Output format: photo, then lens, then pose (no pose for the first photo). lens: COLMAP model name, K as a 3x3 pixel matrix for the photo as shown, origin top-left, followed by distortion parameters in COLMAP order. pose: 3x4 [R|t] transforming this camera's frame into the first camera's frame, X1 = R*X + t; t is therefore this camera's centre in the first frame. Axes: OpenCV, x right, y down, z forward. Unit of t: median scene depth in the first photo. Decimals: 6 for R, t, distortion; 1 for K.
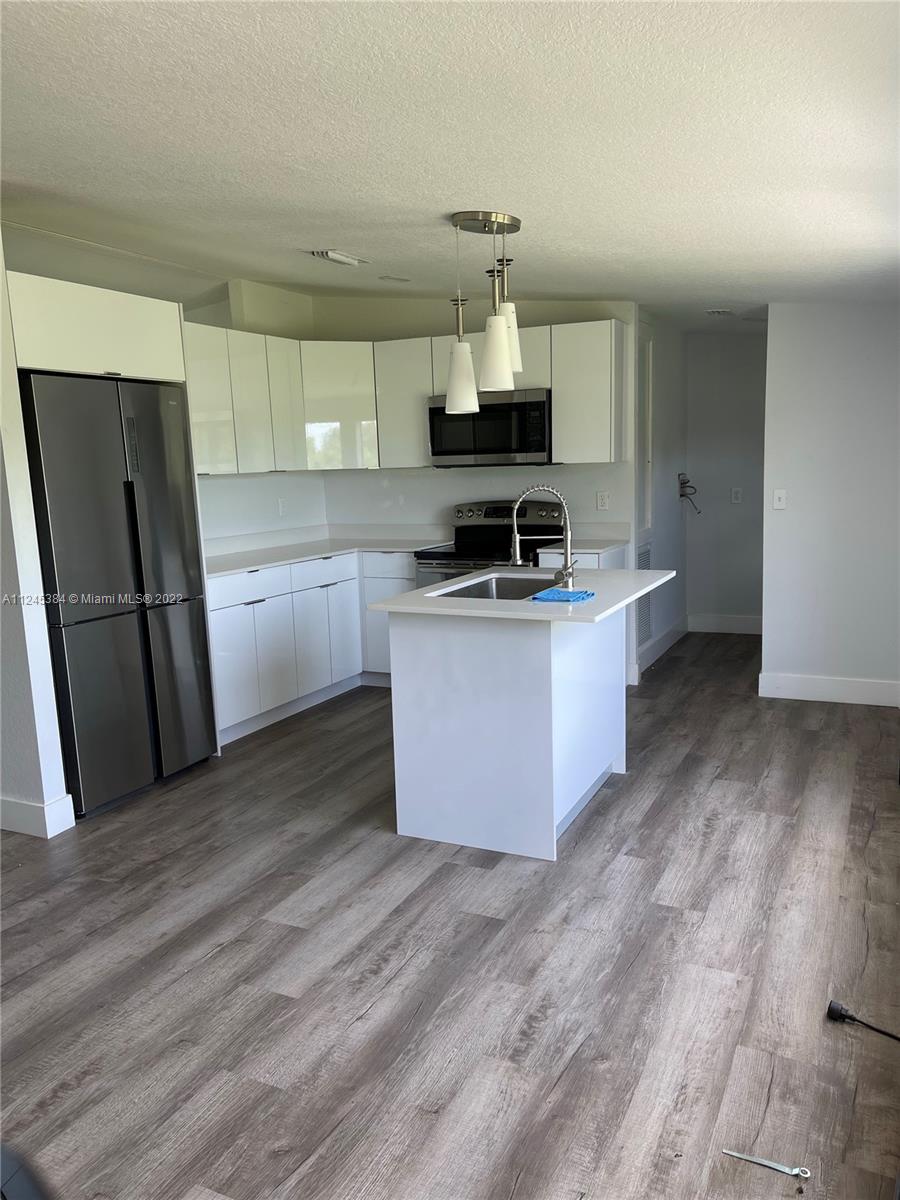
lens RADIAL K [[904.9, 0, 447.6], [0, 904.9, 611.2], [0, 0, 1]] dist [0.072585, -0.104944]
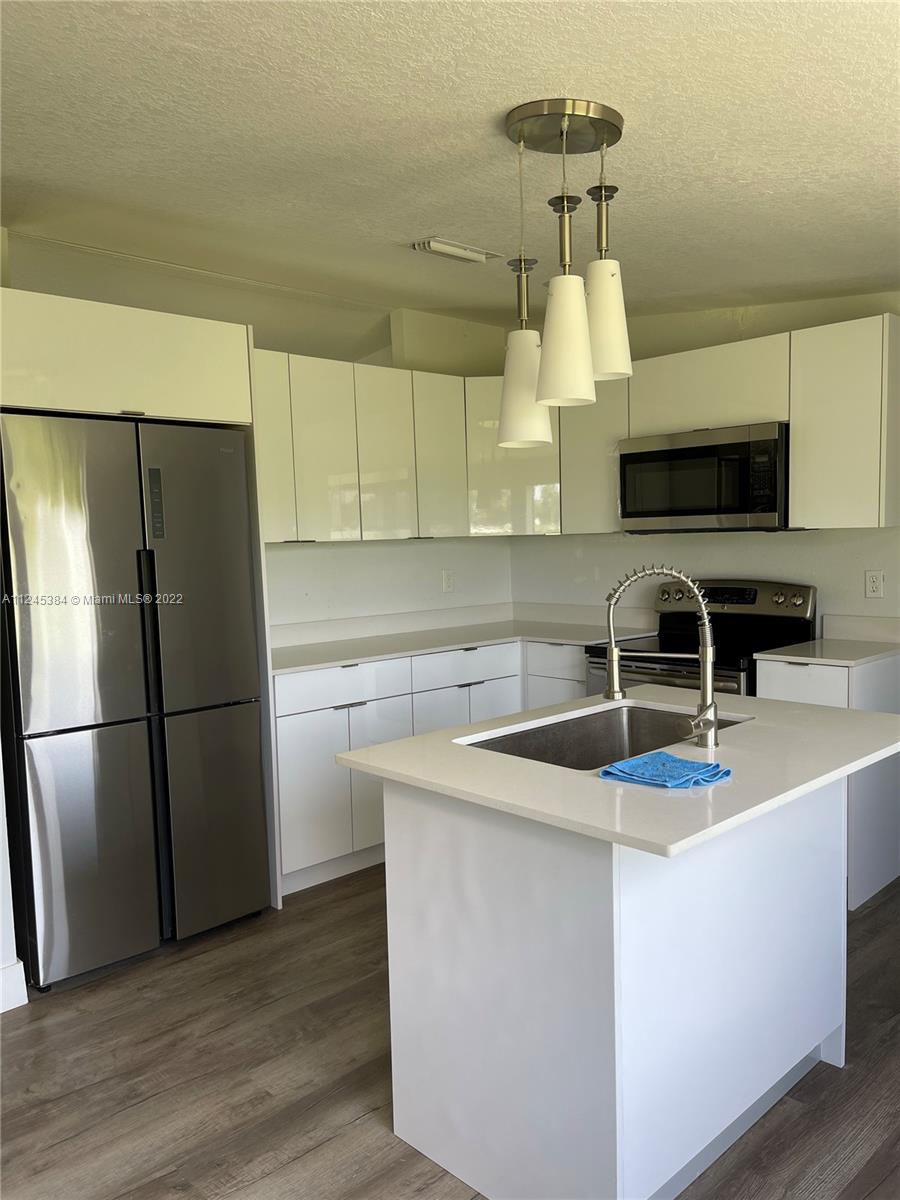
lens RADIAL K [[904.9, 0, 447.6], [0, 904.9, 611.2], [0, 0, 1]] dist [0.072585, -0.104944]
pose [[0.936668, 0.035950, -0.348368, 0.151992], [-0.060444, 0.996385, -0.059695, -0.057141], [0.344962, 0.076971, 0.935455, 0.352729]]
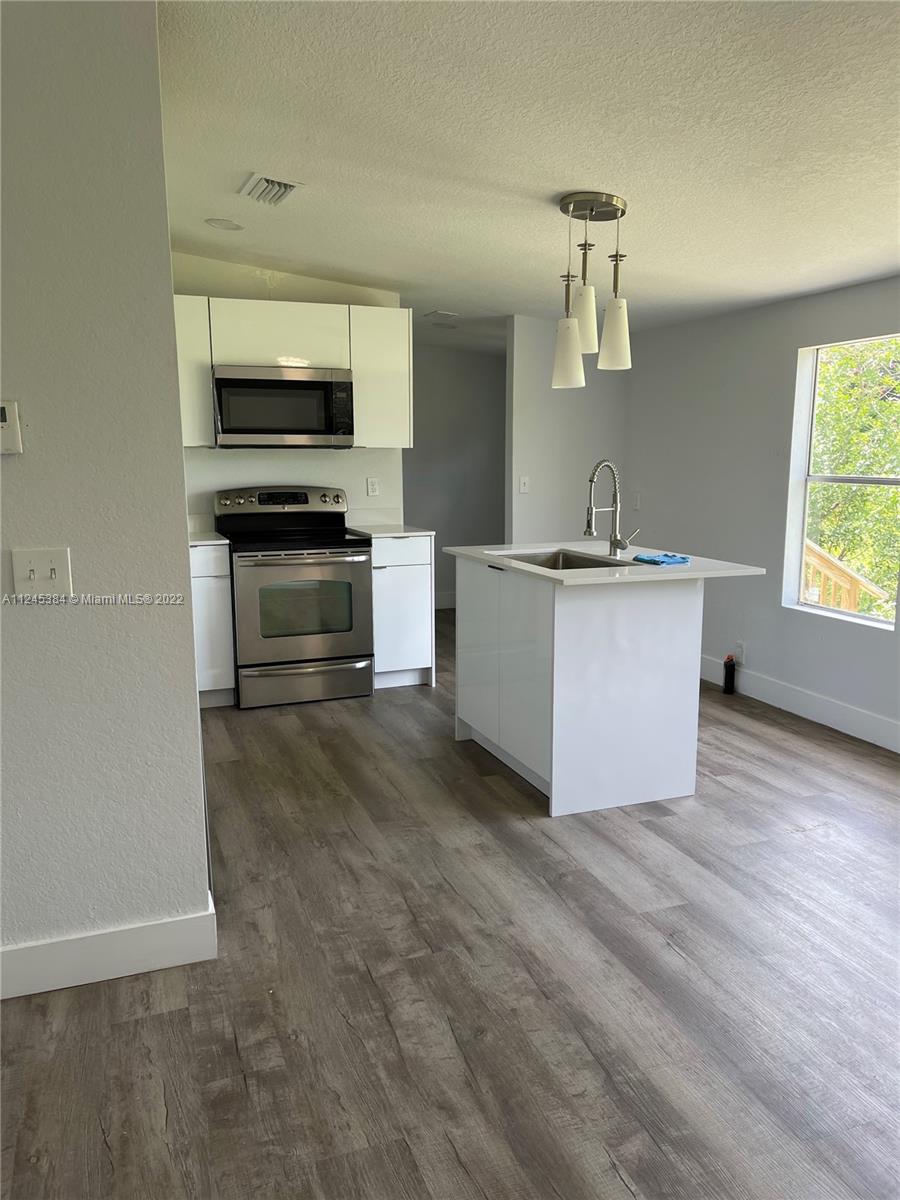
lens RADIAL K [[904.9, 0, 447.6], [0, 904.9, 611.2], [0, 0, 1]] dist [0.072585, -0.104944]
pose [[0.689193, -0.097357, 0.718008, -0.691280], [0.100249, 0.994214, 0.038583, -0.019610], [-0.717610, 0.045389, 0.694965, 0.334003]]
